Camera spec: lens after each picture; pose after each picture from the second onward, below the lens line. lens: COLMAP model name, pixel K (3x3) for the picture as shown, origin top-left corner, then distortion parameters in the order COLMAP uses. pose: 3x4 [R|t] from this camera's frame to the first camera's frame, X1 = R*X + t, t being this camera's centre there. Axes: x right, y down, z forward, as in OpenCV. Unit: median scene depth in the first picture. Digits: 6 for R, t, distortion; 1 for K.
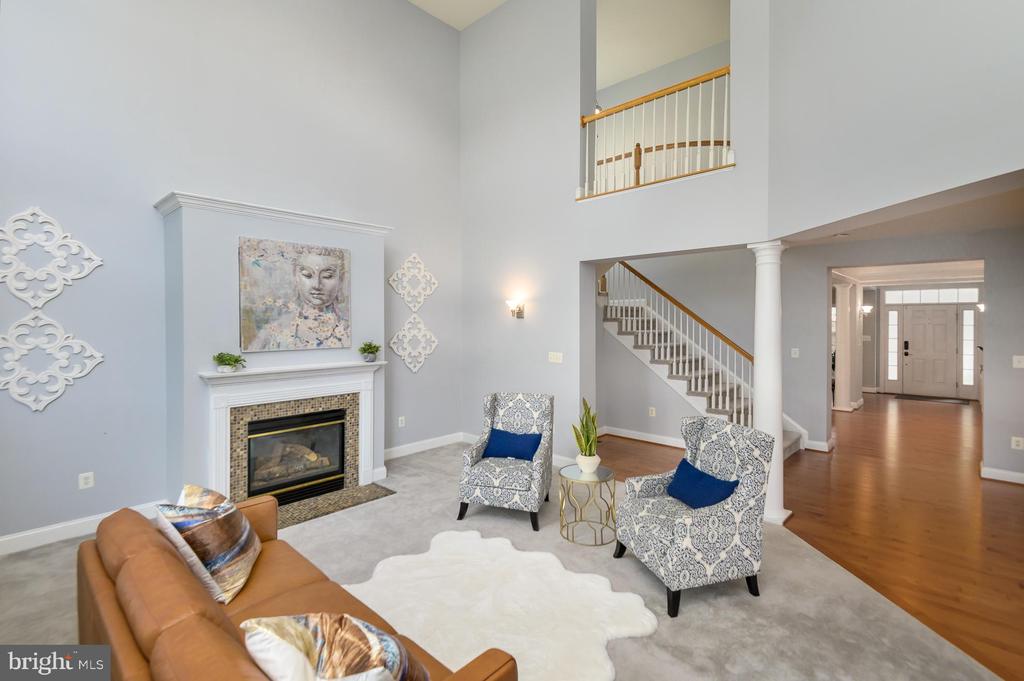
lens RADIAL K [[463.8, 0, 509.7], [0, 463.8, 324.2], [0, 0, 1]] dist [0.002424, 0.000114]
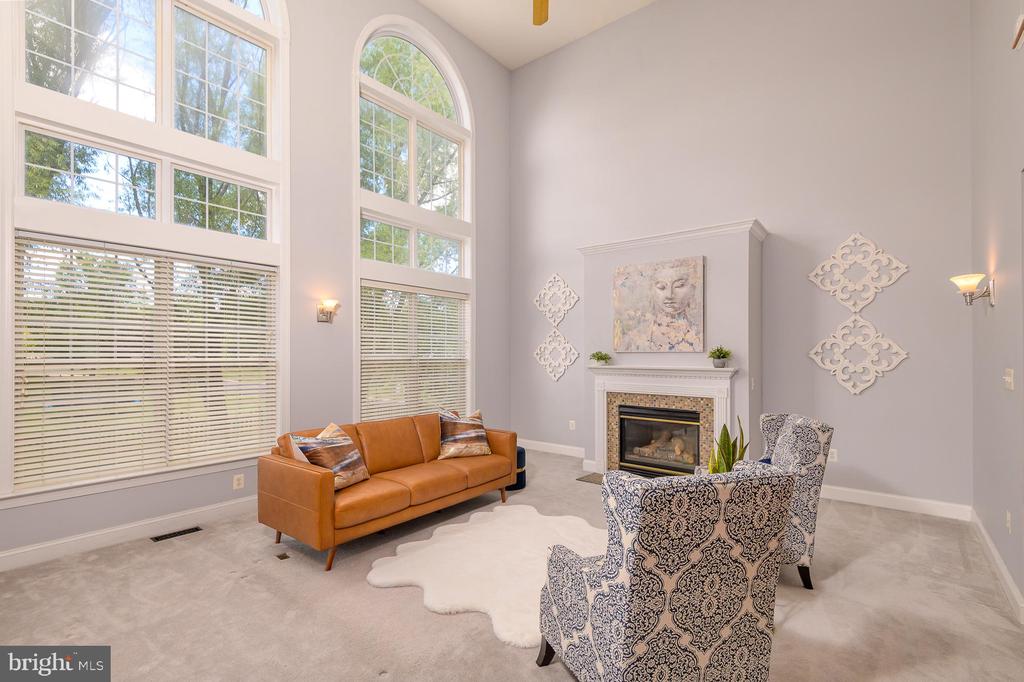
lens RADIAL K [[465.7, 0, 494.9], [0, 465.7, 364.5], [0, 0, 1]] dist [0.002637, 0.000176]
pose [[0.058234, 0.020676, -0.998089, 0.687347], [-0.011590, 0.999732, 0.020034, 0.065545], [0.998236, 0.010402, 0.058458, 0.517534]]
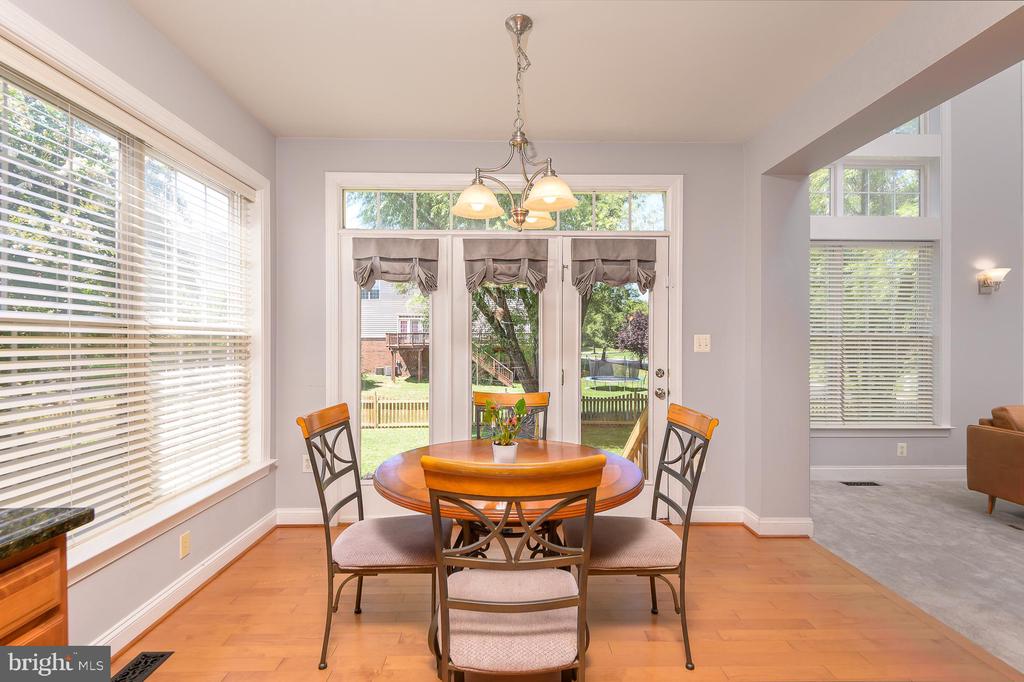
lens RADIAL K [[478.0, 0, 512.0], [0, 478.0, 341.0], [0, 0, 1]] dist [0.000984, -0.000994]
pose [[-0.717705, -0.004414, -0.696333, 1.018735], [-0.009733, 0.999946, 0.003694, 0.096054], [0.696279, 0.009429, -0.717709, 0.228544]]
